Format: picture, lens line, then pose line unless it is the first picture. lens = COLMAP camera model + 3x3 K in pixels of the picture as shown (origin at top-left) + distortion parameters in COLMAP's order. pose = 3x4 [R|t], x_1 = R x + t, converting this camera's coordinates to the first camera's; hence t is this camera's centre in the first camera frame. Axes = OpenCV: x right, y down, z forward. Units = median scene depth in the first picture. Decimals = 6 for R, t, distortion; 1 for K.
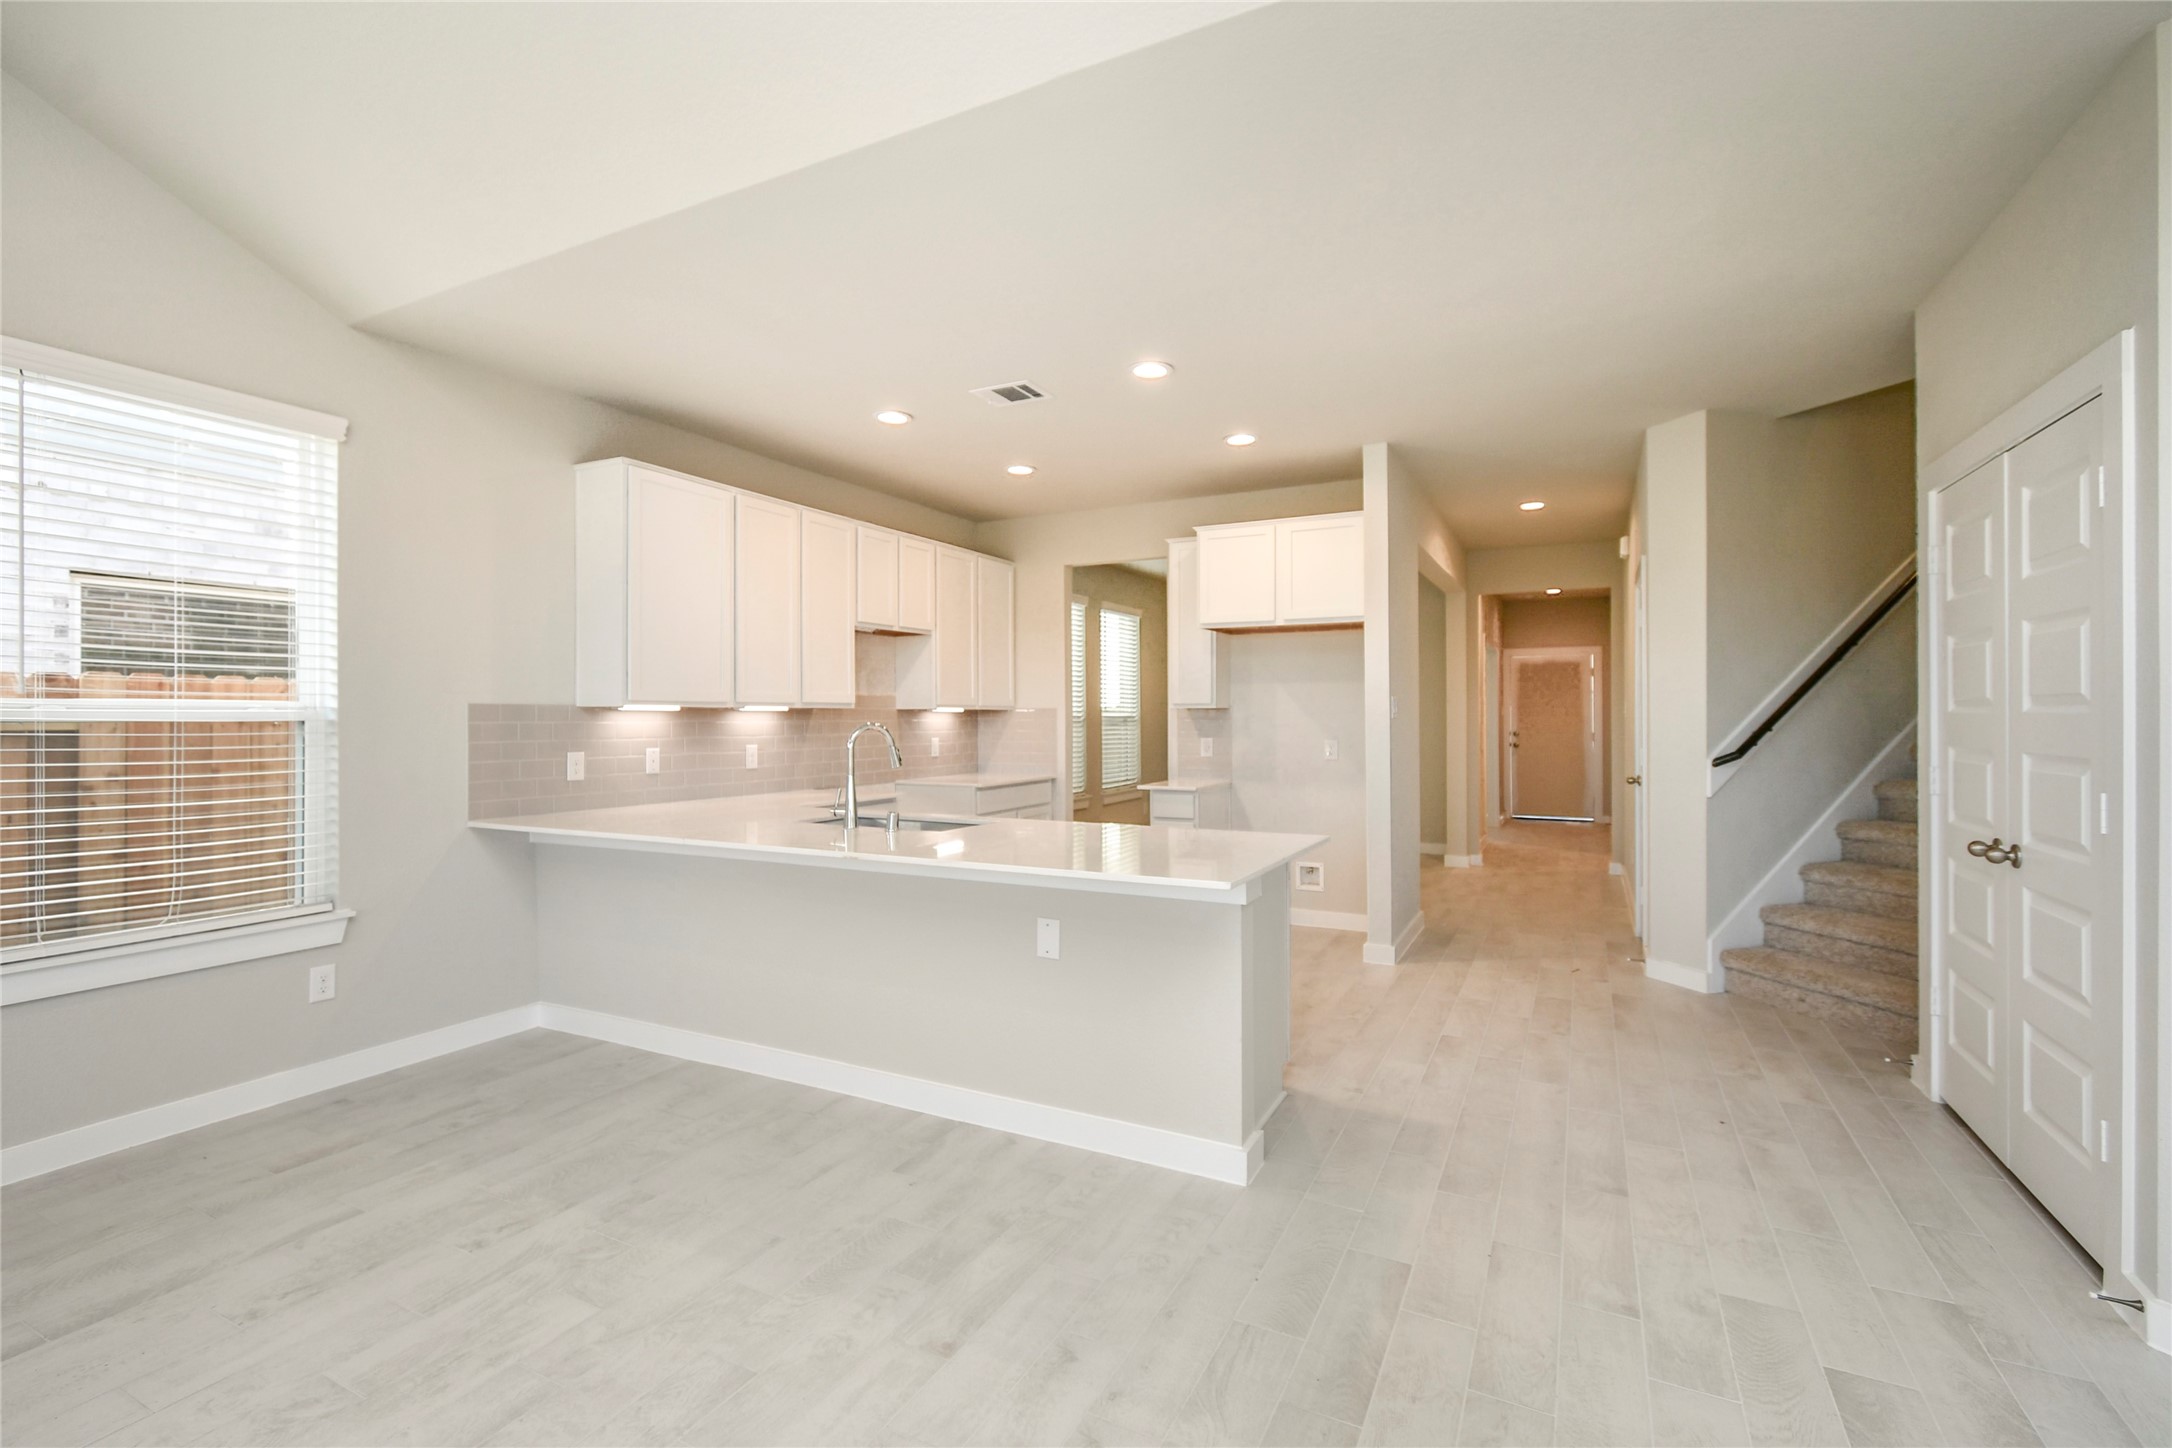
lens RADIAL K [[984.1, 0, 1069.2], [0, 984.1, 714.2], [0, 0, 1]] dist [-0.002283, 0.000977]
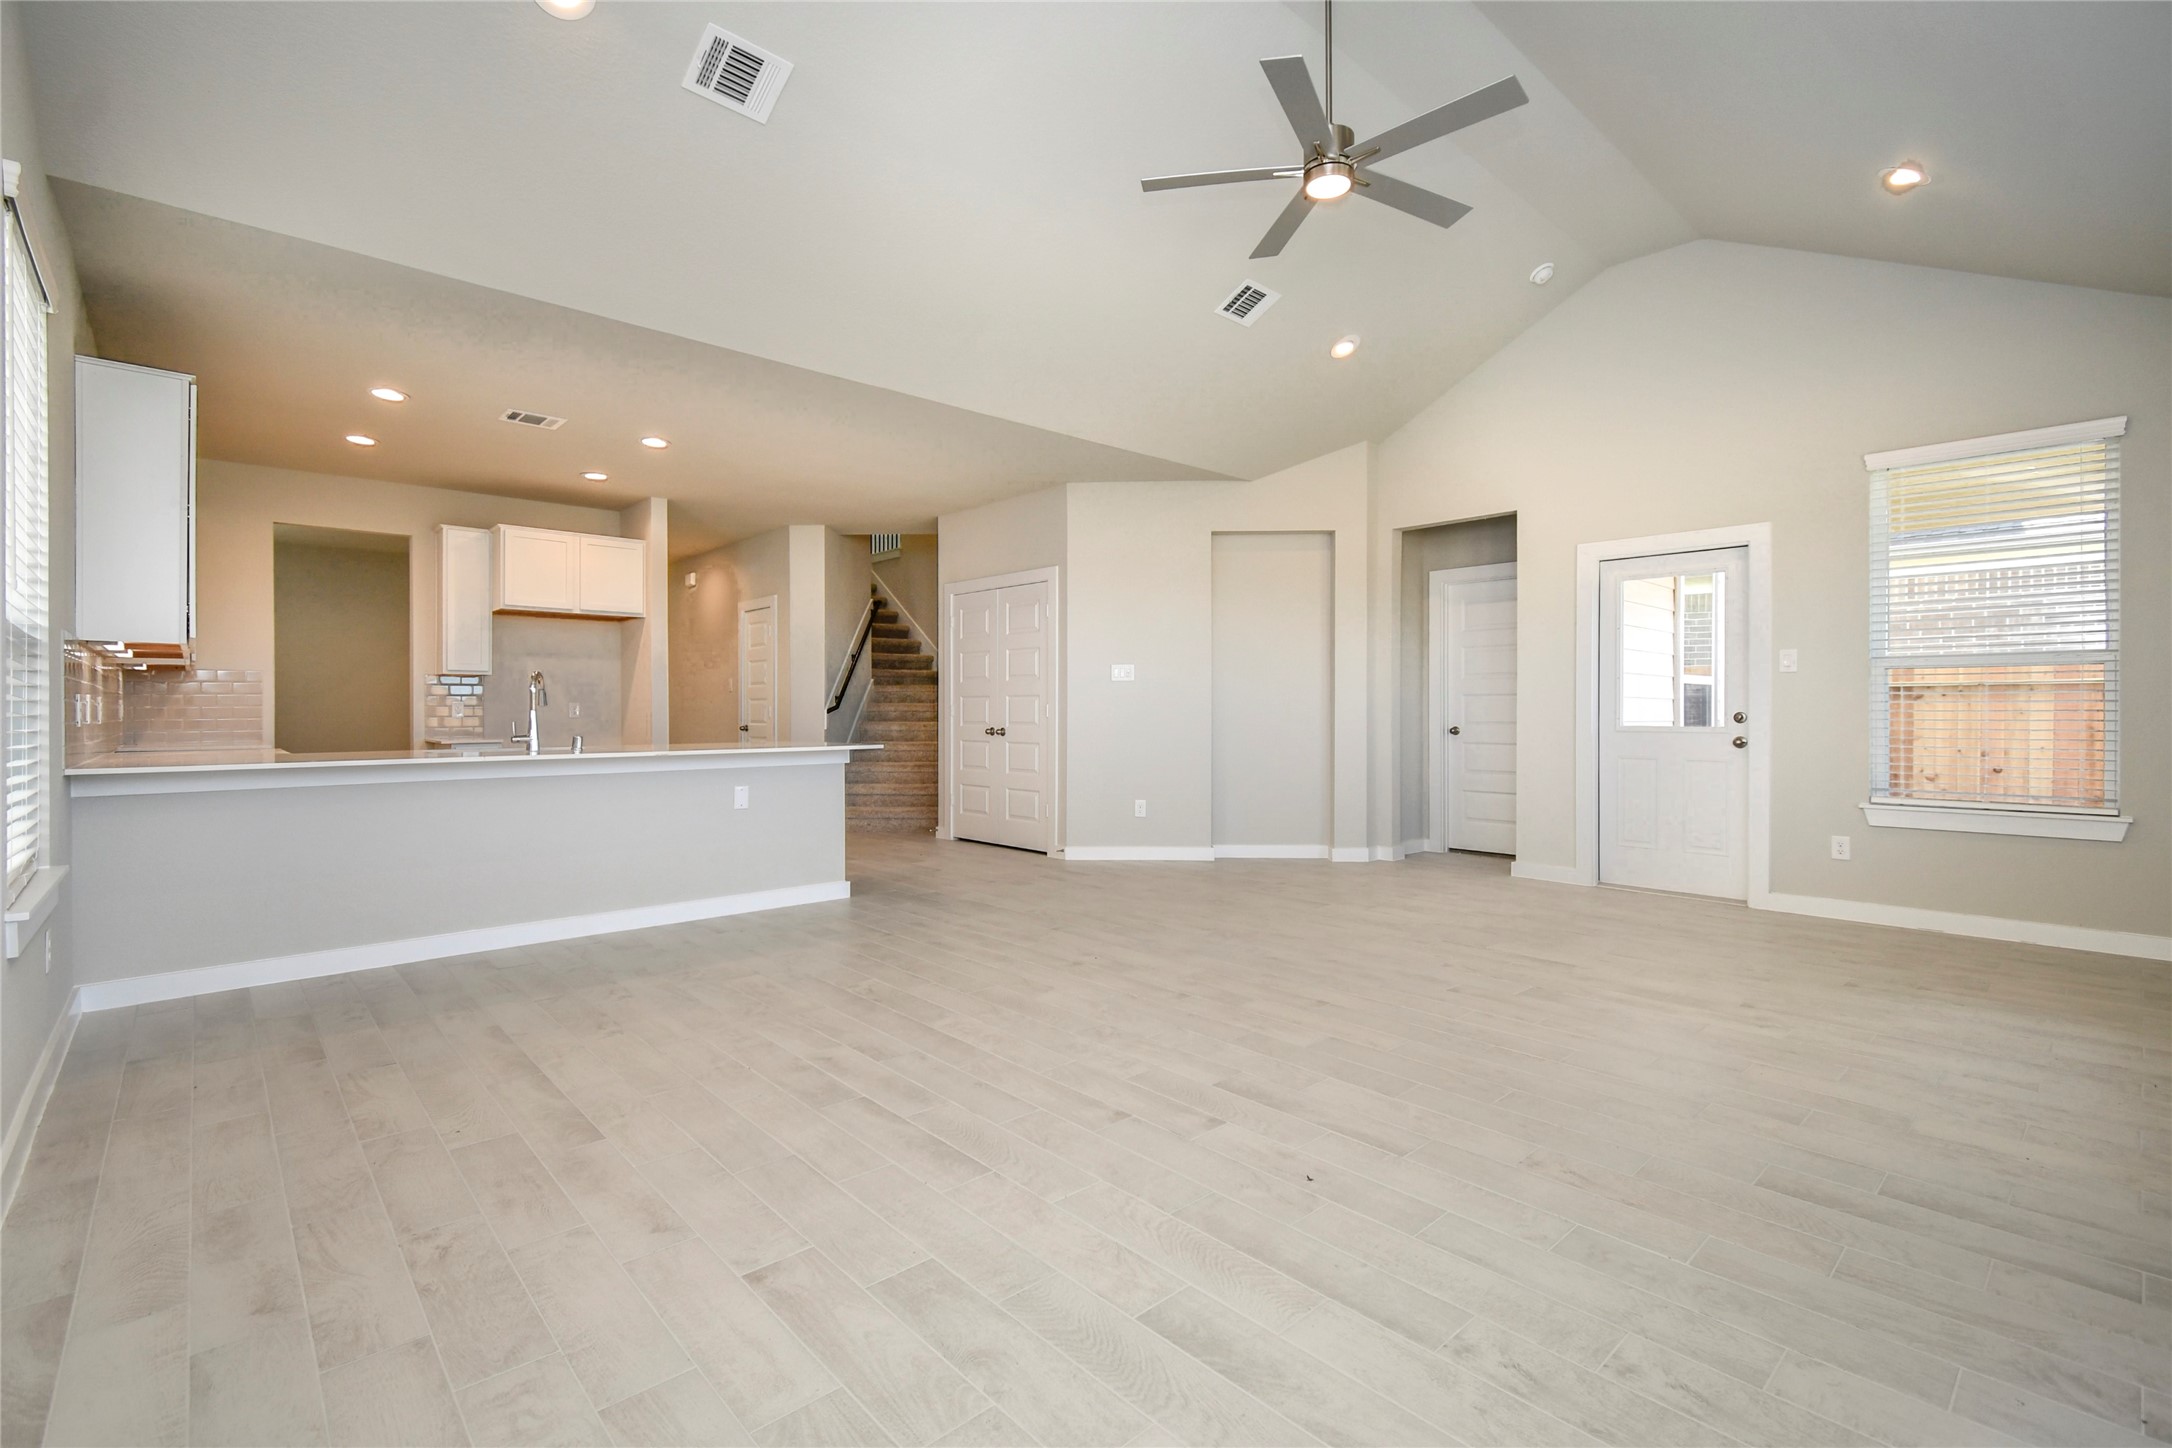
lens RADIAL K [[984.1, 0, 1073.8], [0, 984.1, 717.9], [0, 0, 1]] dist [-0.002283, 0.000977]
pose [[0.335813, -0.004196, 0.941919, -0.945983], [-0.001424, 0.999987, 0.004962, 0.050741], [-0.941928, -0.003008, 0.335803, -0.089526]]
